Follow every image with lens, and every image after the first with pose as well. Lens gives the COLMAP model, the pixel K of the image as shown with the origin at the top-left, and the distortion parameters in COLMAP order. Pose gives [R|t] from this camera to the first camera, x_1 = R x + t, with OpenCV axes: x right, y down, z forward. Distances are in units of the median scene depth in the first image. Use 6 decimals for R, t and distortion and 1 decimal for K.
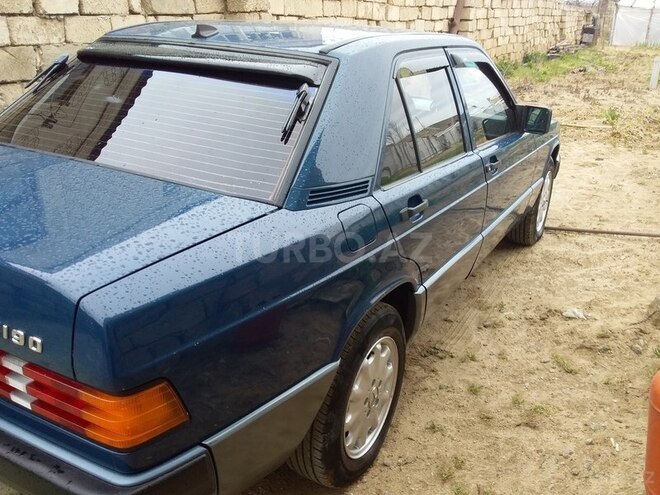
lens RADIAL K [[622.2, 0, 330.0], [0, 622.2, 247.5], [0, 0, 1]] dist [0.094847, -0.214664]
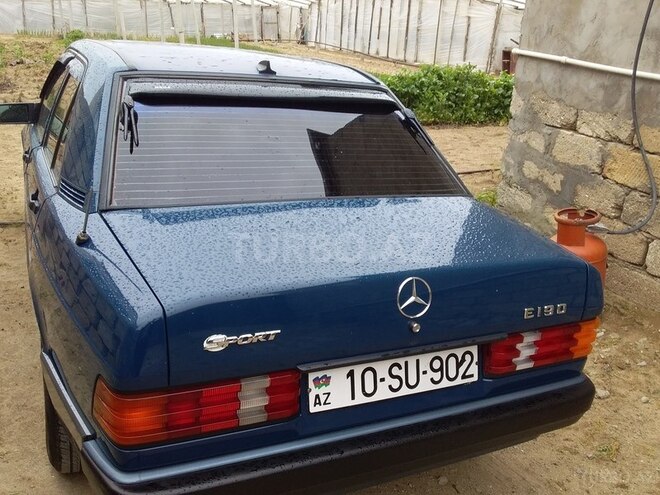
lens RADIAL K [[622.2, 0, 330.0], [0, 622.2, 247.5], [0, 0, 1]] dist [0.094847, -0.214664]
pose [[0.576795, -0.257290, 0.775312, -0.585876], [0.236505, 0.961052, 0.142981, -0.098412], [-0.781903, 0.100895, 0.615181, 0.163602]]
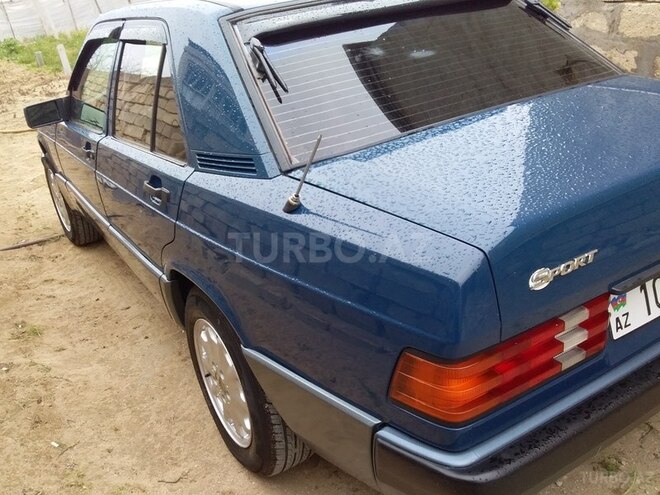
lens RADIAL K [[622.2, 0, 330.0], [0, 622.2, 247.5], [0, 0, 1]] dist [0.094847, -0.214664]
pose [[0.468668, -0.433453, 0.769720, -0.624055], [0.439735, 0.870186, 0.222282, -0.130193], [-0.766148, 0.234296, 0.598433, 0.328606]]
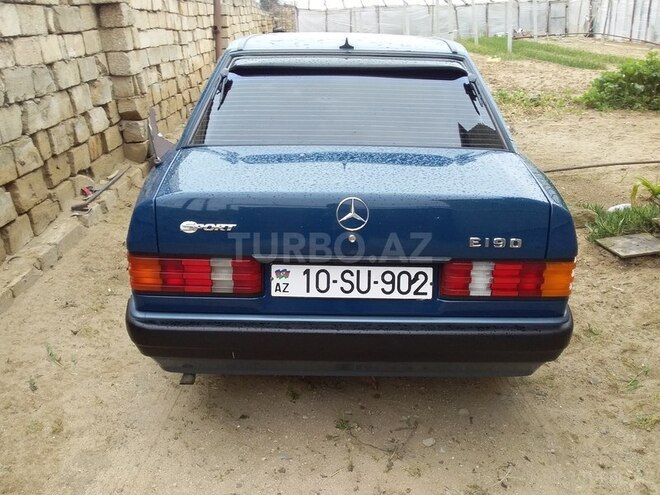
lens RADIAL K [[614.6, 0, 328.1], [0, 614.6, 247.9], [0, 0, 1]] dist [0.094481, -0.198195]
pose [[0.876206, -0.195365, 0.440562, -0.491155], [0.197563, 0.979416, 0.041397, 0.003331], [-0.439581, 0.050767, 0.896767, -0.052960]]
